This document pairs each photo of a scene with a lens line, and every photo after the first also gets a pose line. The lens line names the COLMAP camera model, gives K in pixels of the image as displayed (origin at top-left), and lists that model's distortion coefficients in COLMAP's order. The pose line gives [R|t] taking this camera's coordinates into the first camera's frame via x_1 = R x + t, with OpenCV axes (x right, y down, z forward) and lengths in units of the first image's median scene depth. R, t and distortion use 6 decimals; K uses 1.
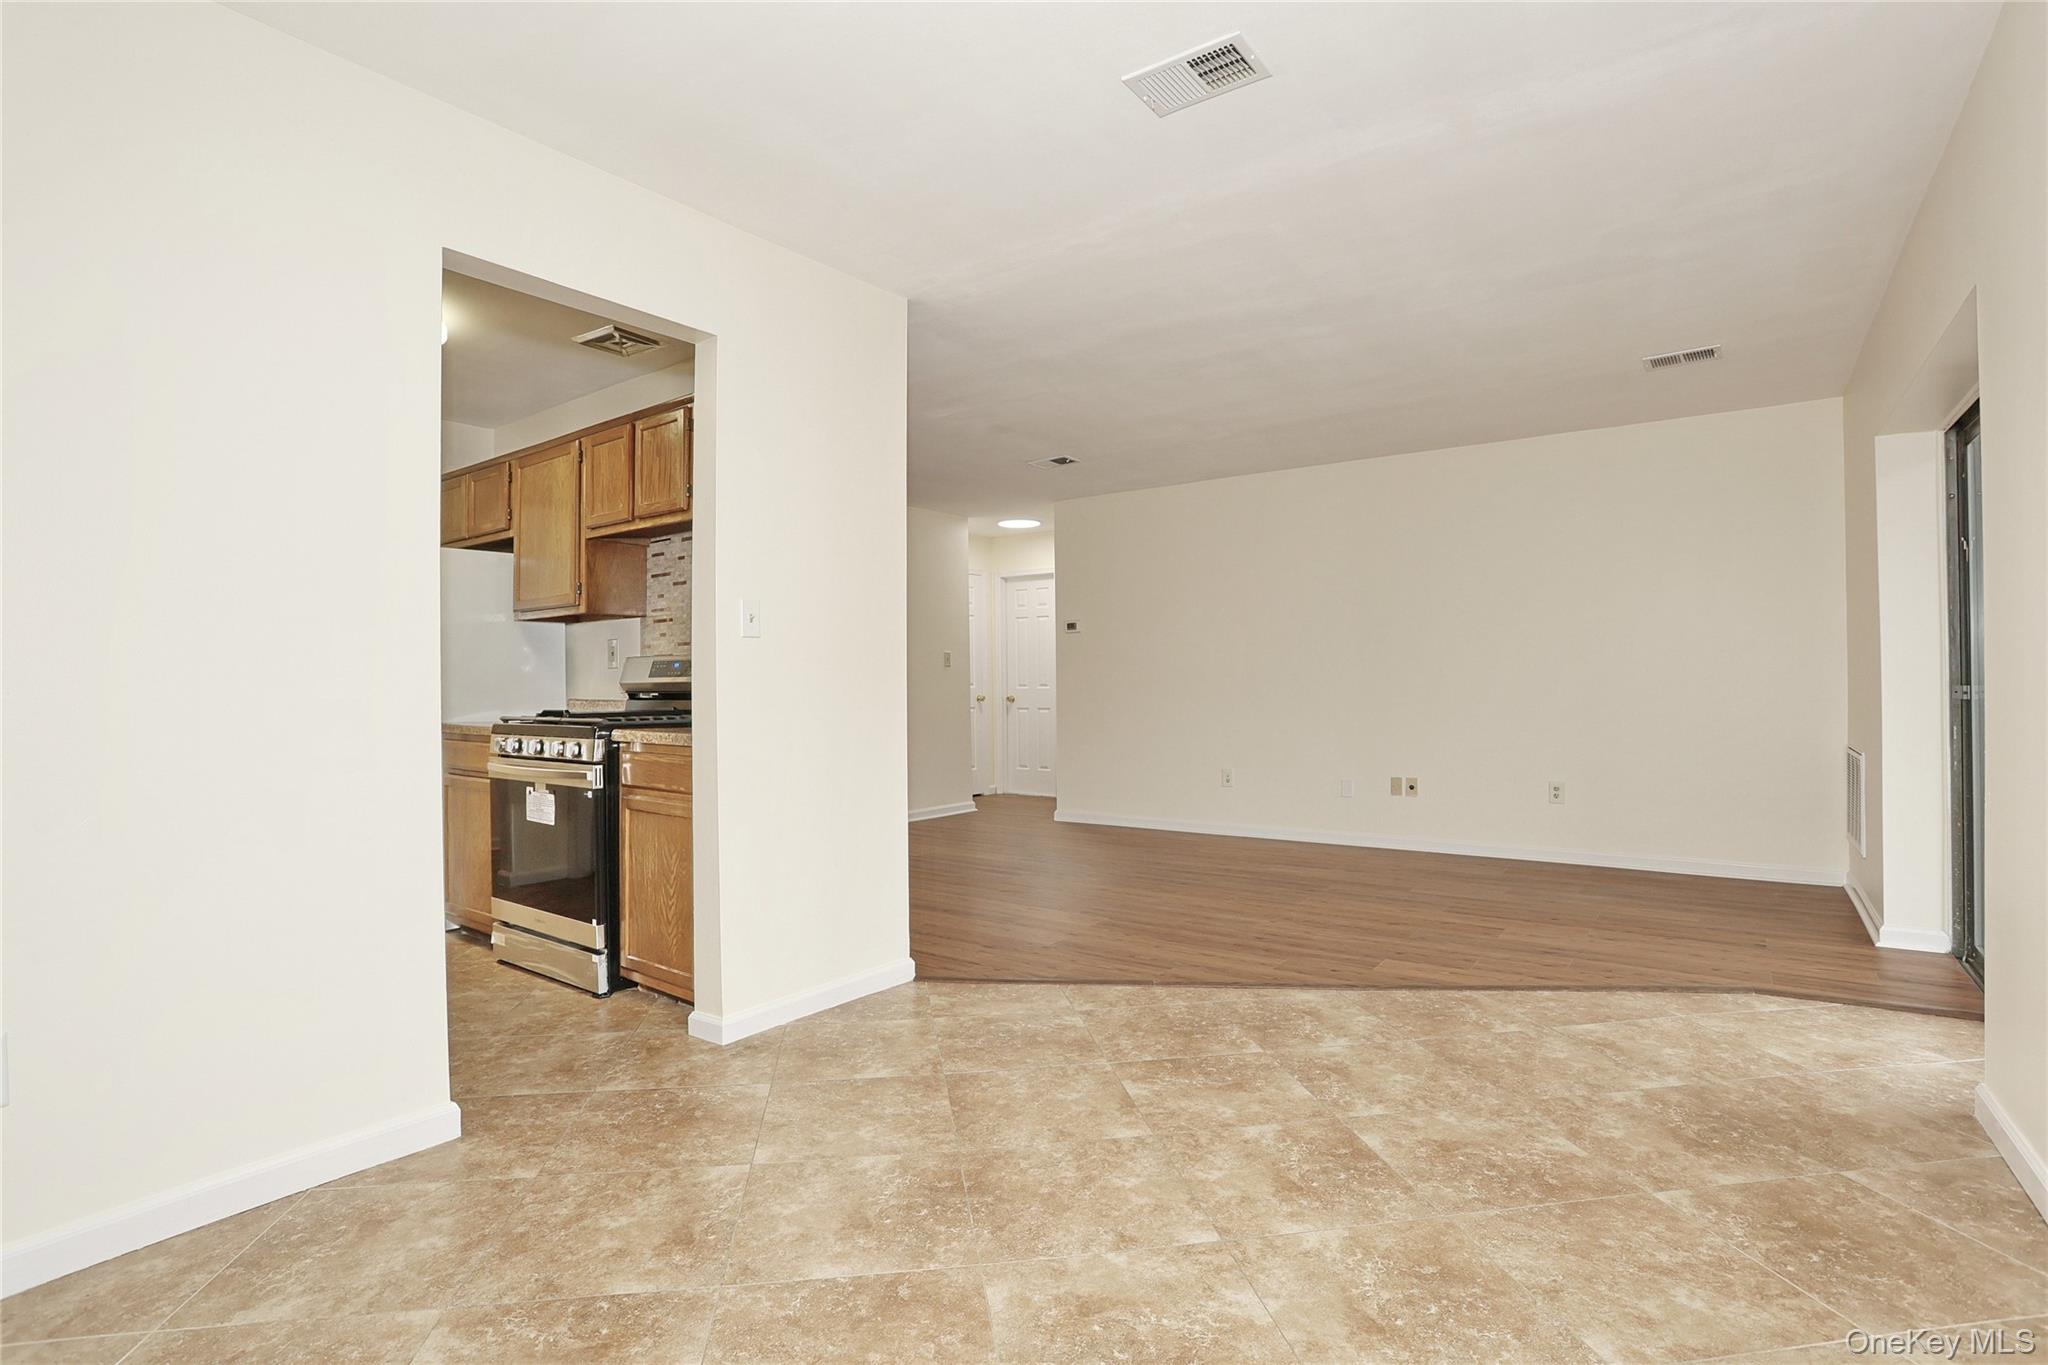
lens RADIAL K [[989.8, 0, 1010.9], [0, 989.8, 678.3], [0, 0, 1]] dist [-0.064936, 0.022788]
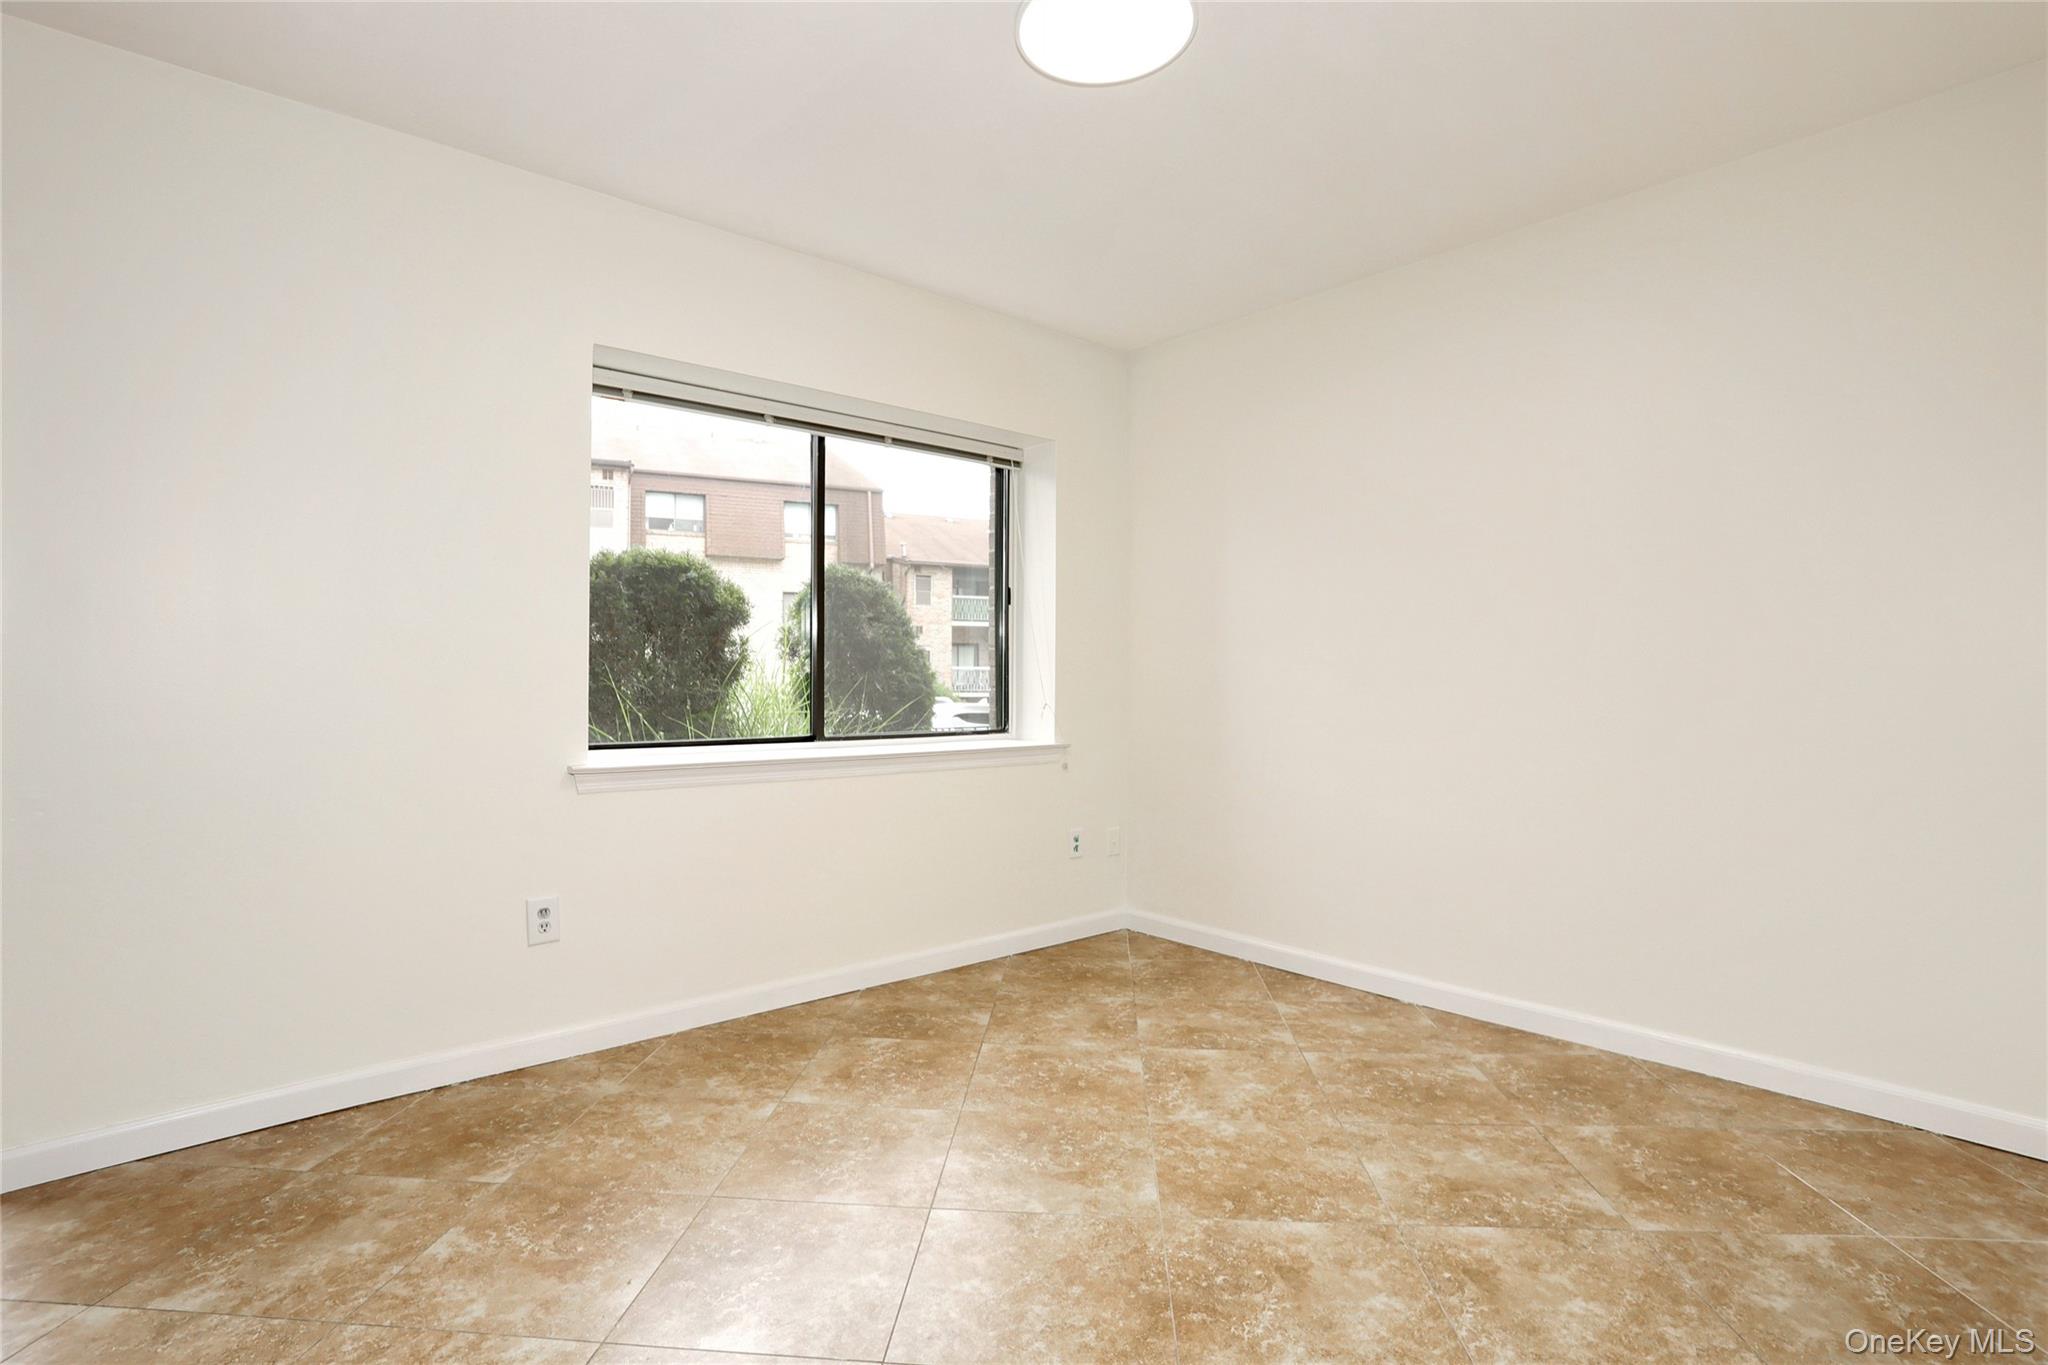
lens RADIAL K [[989.8, 0, 1013.4], [0, 989.8, 681.5], [0, 0, 1]] dist [-0.064936, 0.022788]
pose [[-0.975314, 0.010642, 0.220565, -0.072538], [0.008894, 0.999921, -0.008917, 0.006522], [-0.220642, -0.006735, -0.975332, 1.300836]]
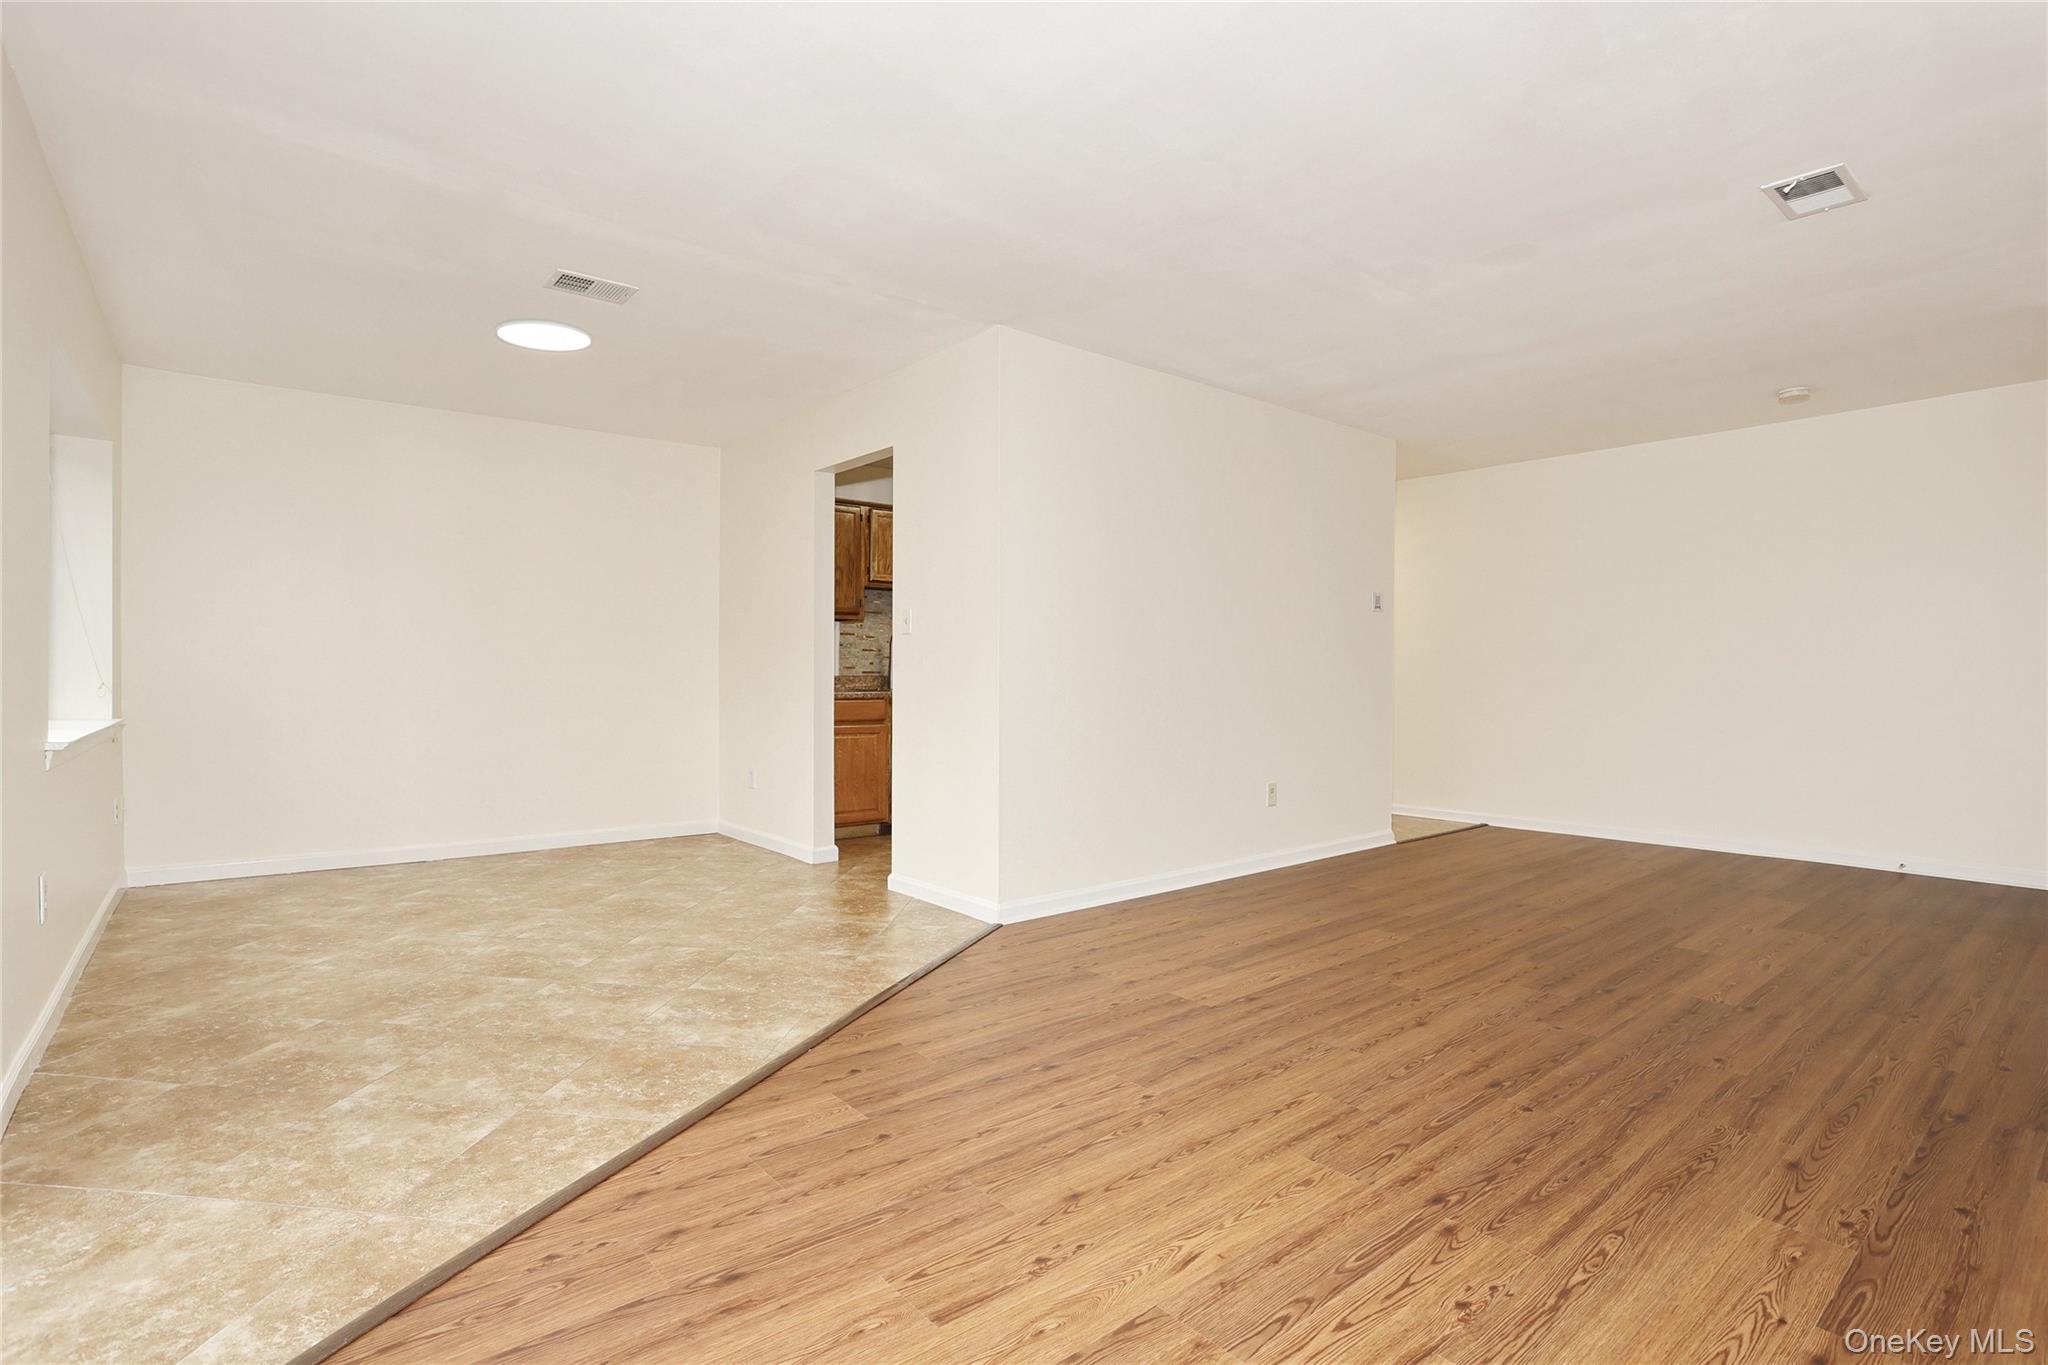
lens RADIAL K [[989.8, 0, 1019.1], [0, 989.8, 673.4], [0, 0, 1]] dist [-0.064936, 0.022788]
pose [[-0.242146, 0.011408, -0.970173, 1.244488], [0.005504, 0.999931, 0.010384, 0.004291], [0.970224, -0.002825, -0.242192, 1.623506]]
